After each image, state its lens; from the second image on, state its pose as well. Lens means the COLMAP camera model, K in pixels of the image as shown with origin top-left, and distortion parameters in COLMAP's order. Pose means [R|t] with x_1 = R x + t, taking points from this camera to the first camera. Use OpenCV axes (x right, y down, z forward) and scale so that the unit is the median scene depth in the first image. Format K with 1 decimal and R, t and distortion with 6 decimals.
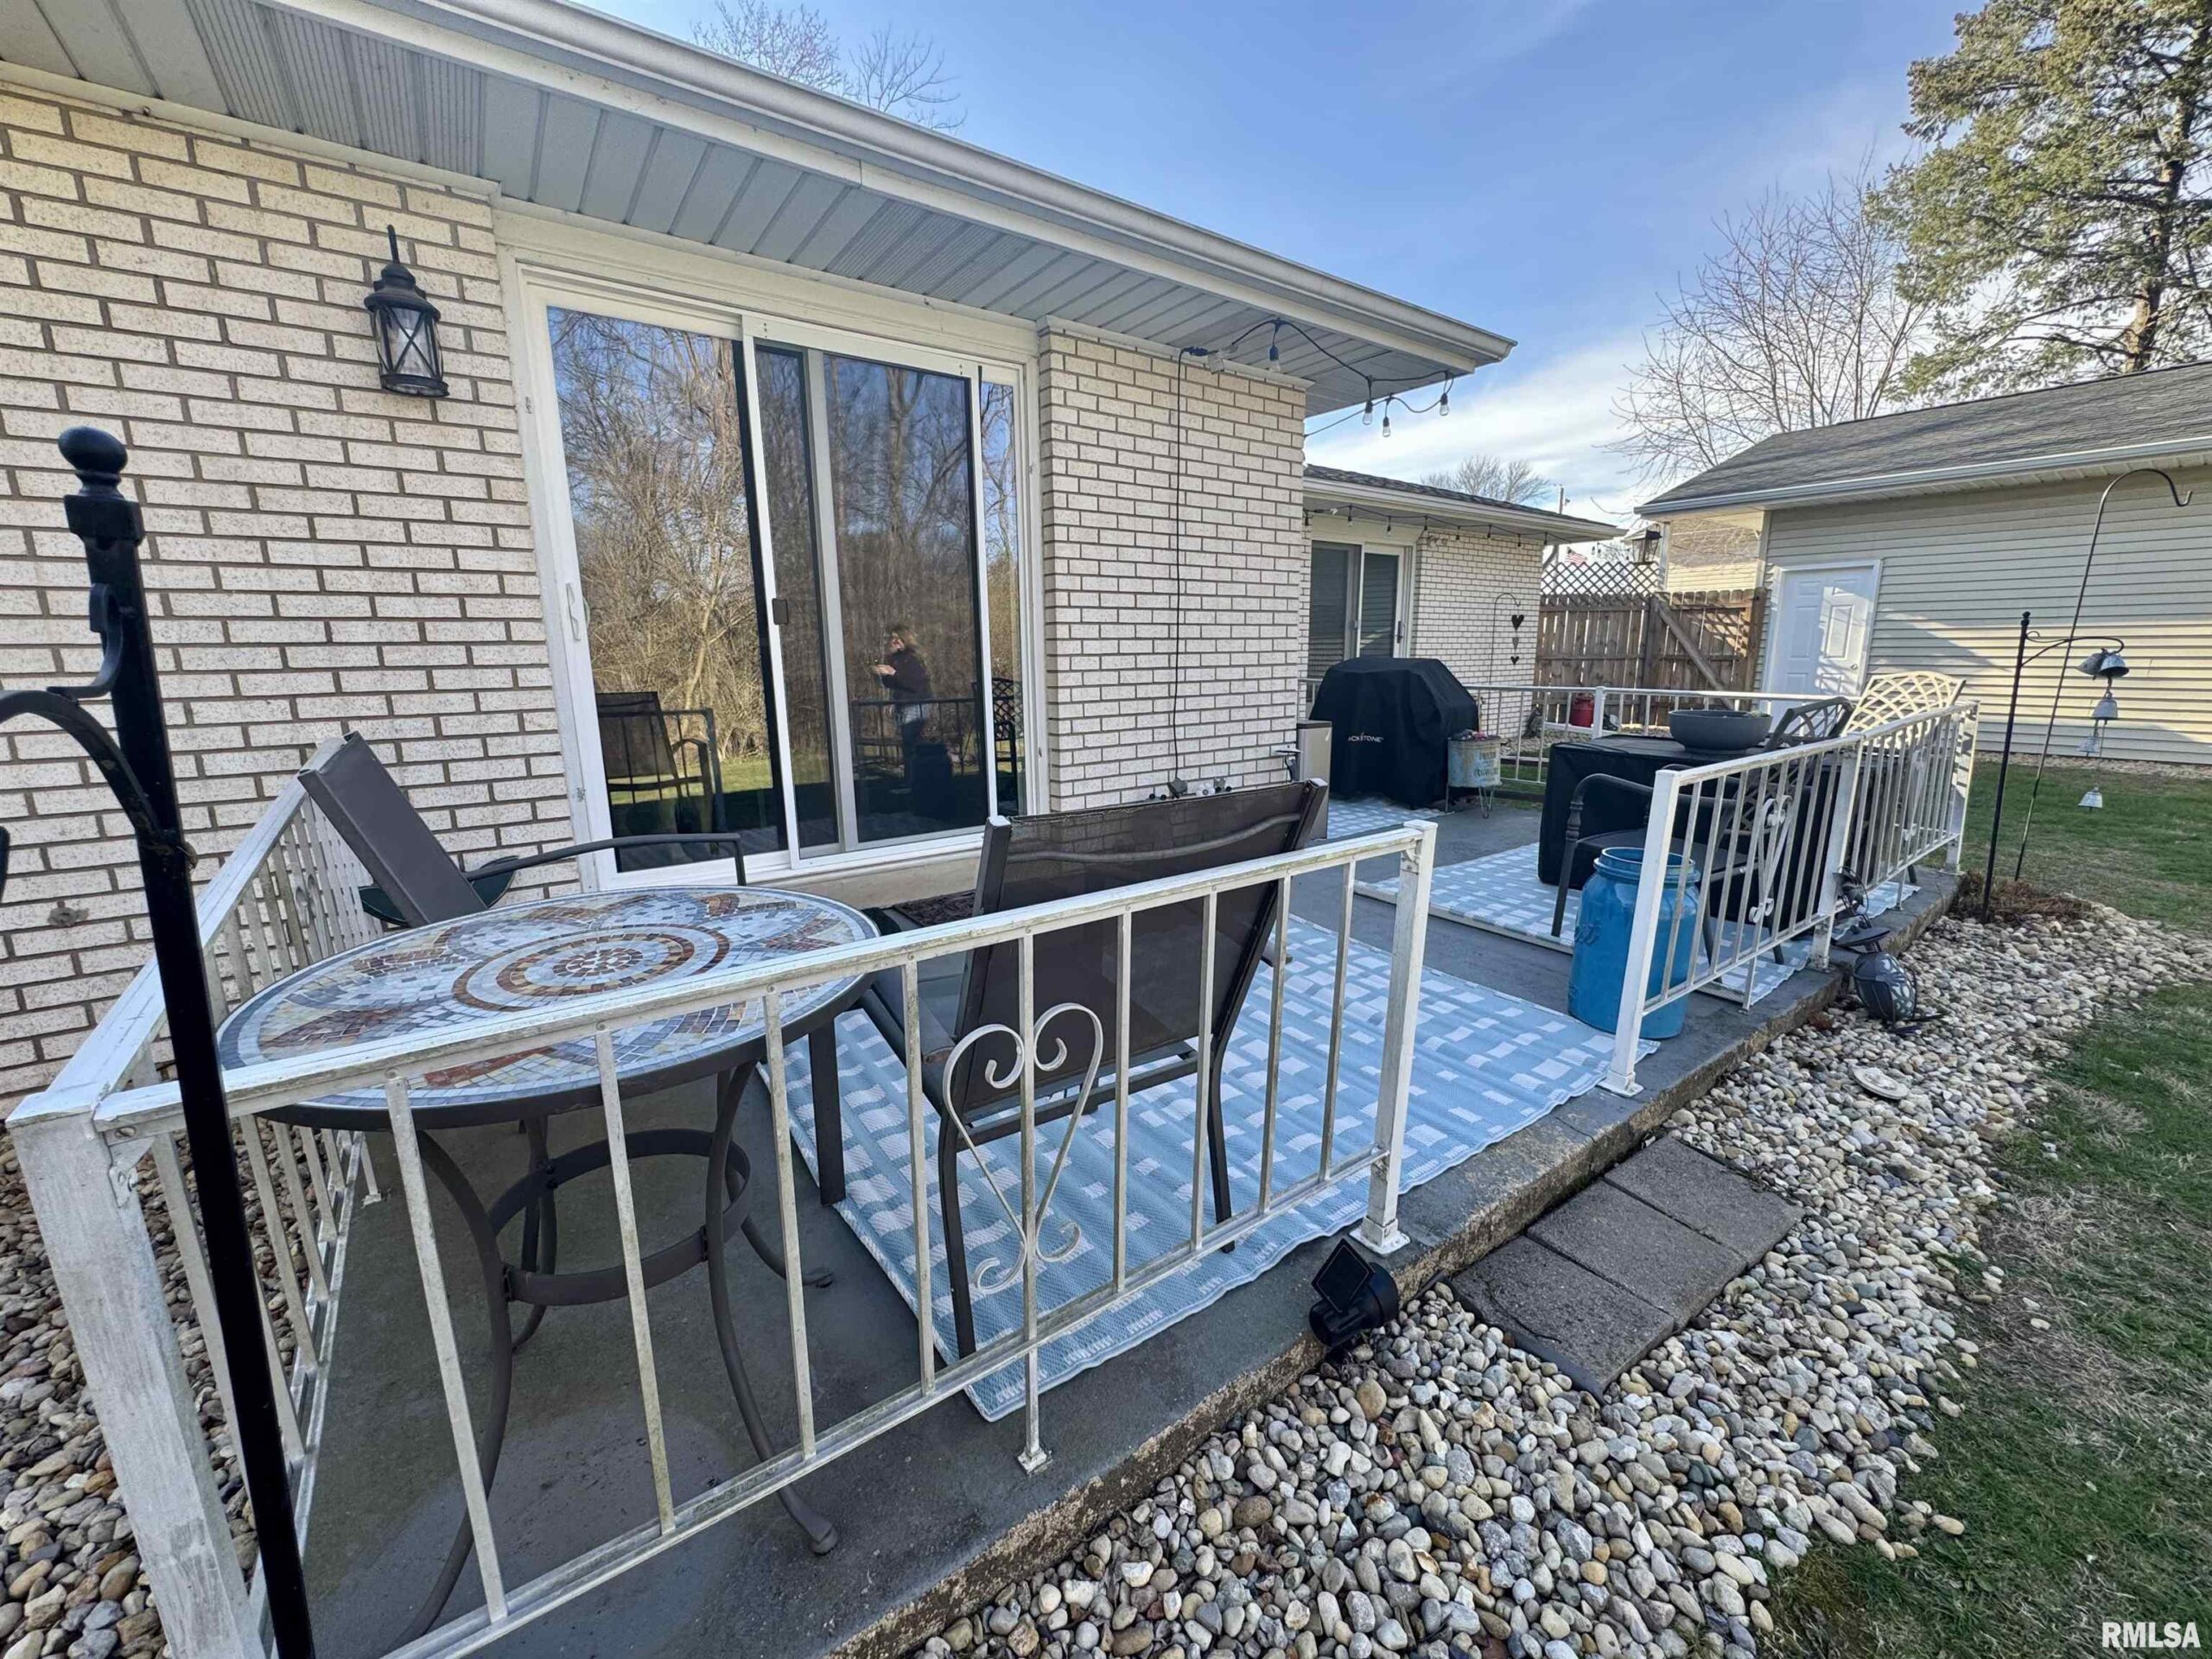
lens RADIAL K [[889.4, 0, 1085.5], [0, 889.4, 849.8], [0, 0, 1]] dist [-0.004510, 0.000753]
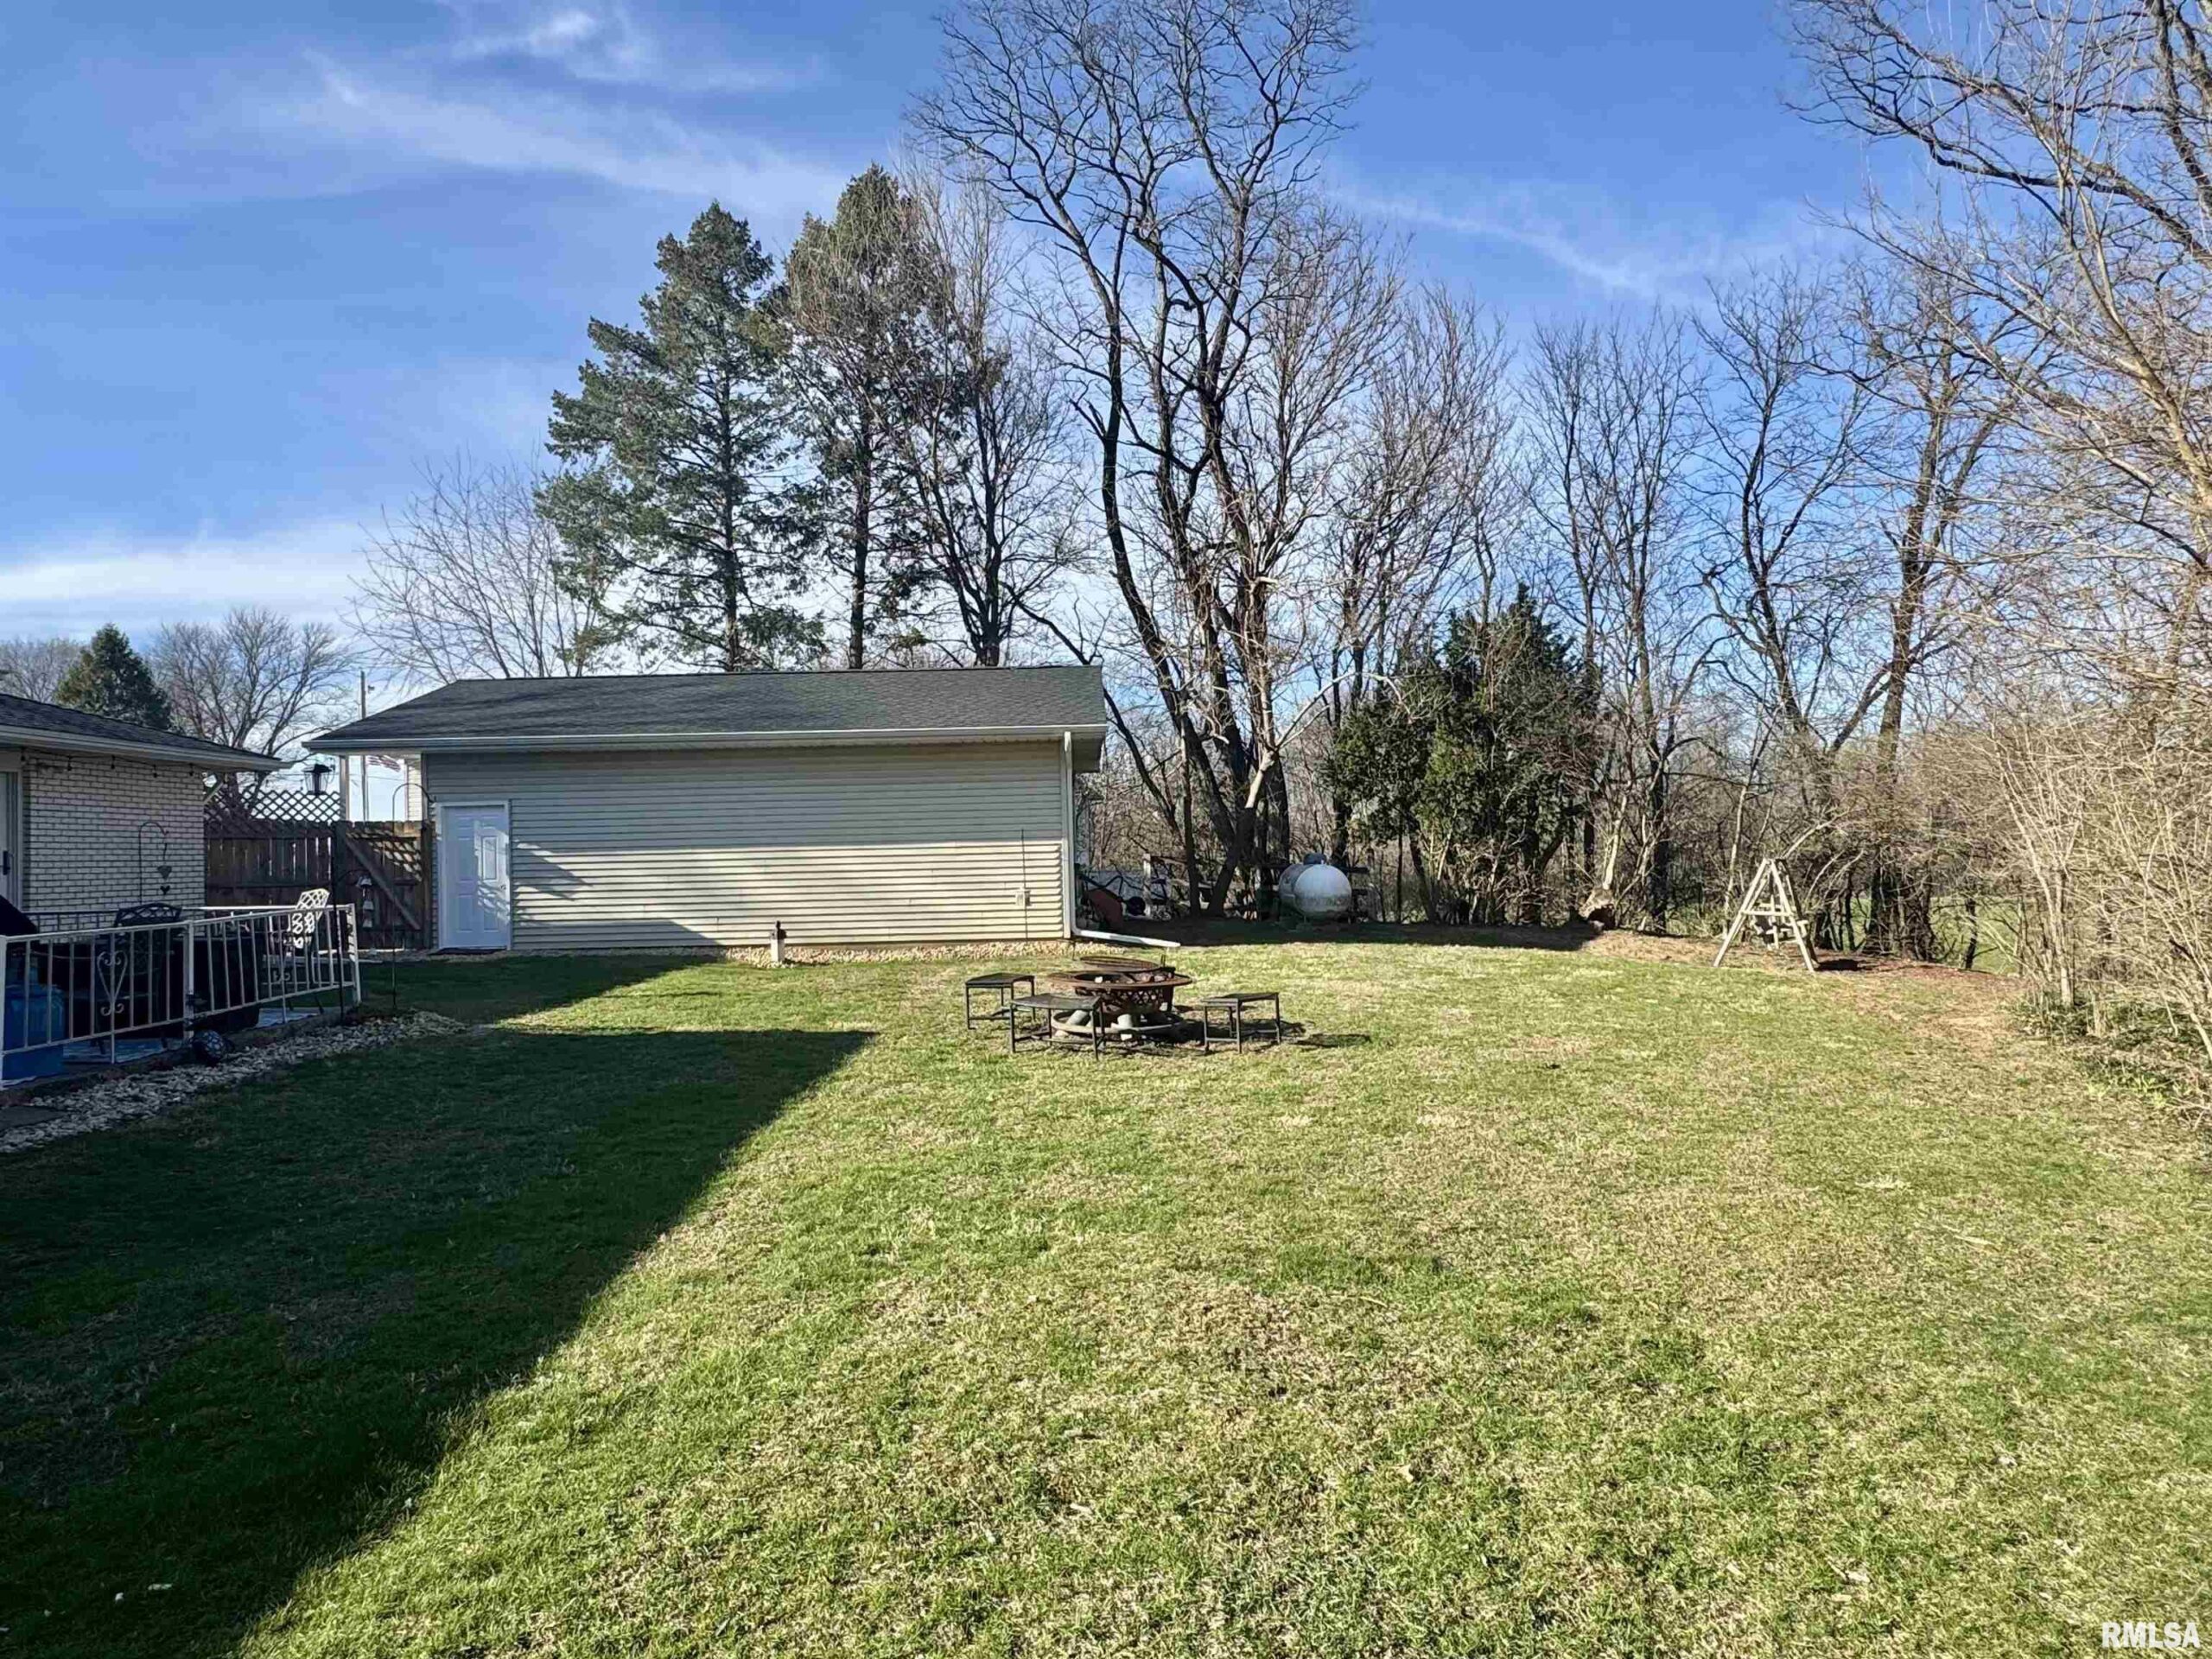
lens RADIAL K [[1273.0, 0, 1111.9], [0, 1273.0, 822.5], [0, 0, 1]] dist [-0.002306, -0.000361]
pose [[0.562360, 0.015845, 0.826741, -0.076590], [0.198144, 0.968105, -0.153334, 0.123066], [-0.802802, 0.250042, 0.541284, -0.552232]]
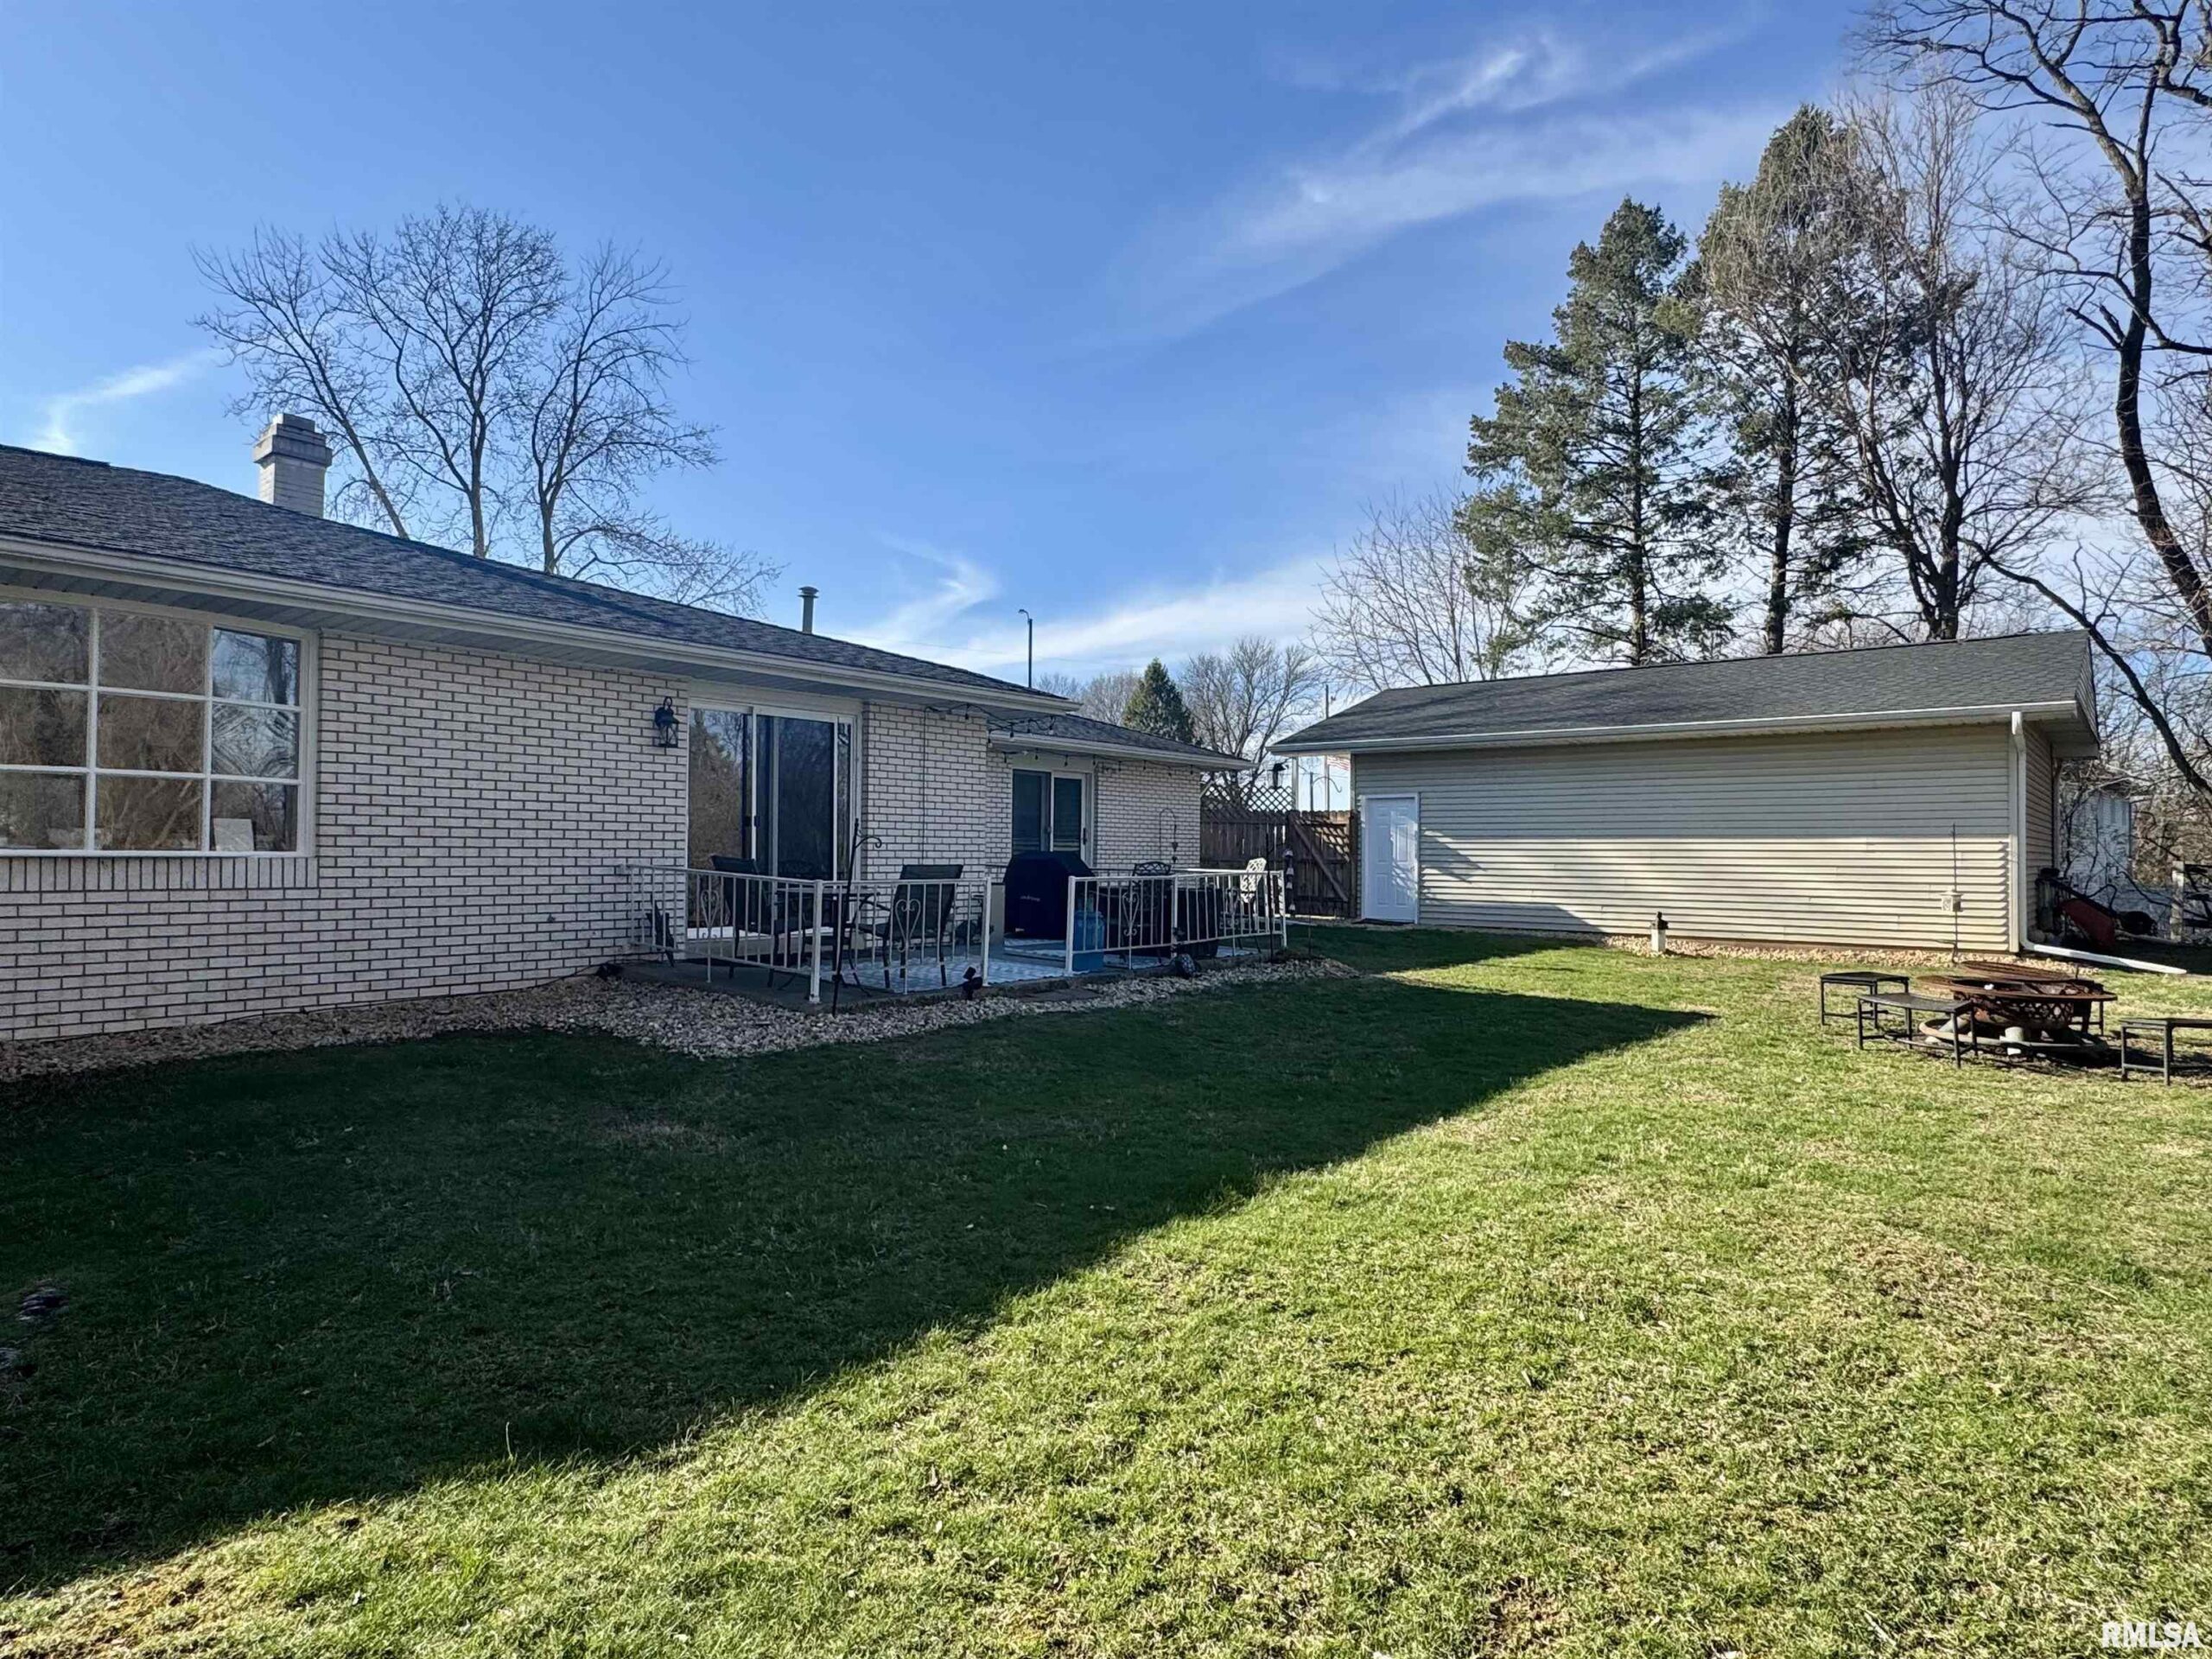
lens RADIAL K [[1273.0, 0, 1096.2], [0, 1273.0, 832.2], [0, 0, 1]] dist [-0.002306, -0.000361]
pose [[0.966581, 0.023571, 0.255277, -0.094762], [0.037440, 0.972109, -0.231521, 0.161443], [-0.253615, 0.233341, 0.938739, -0.670478]]
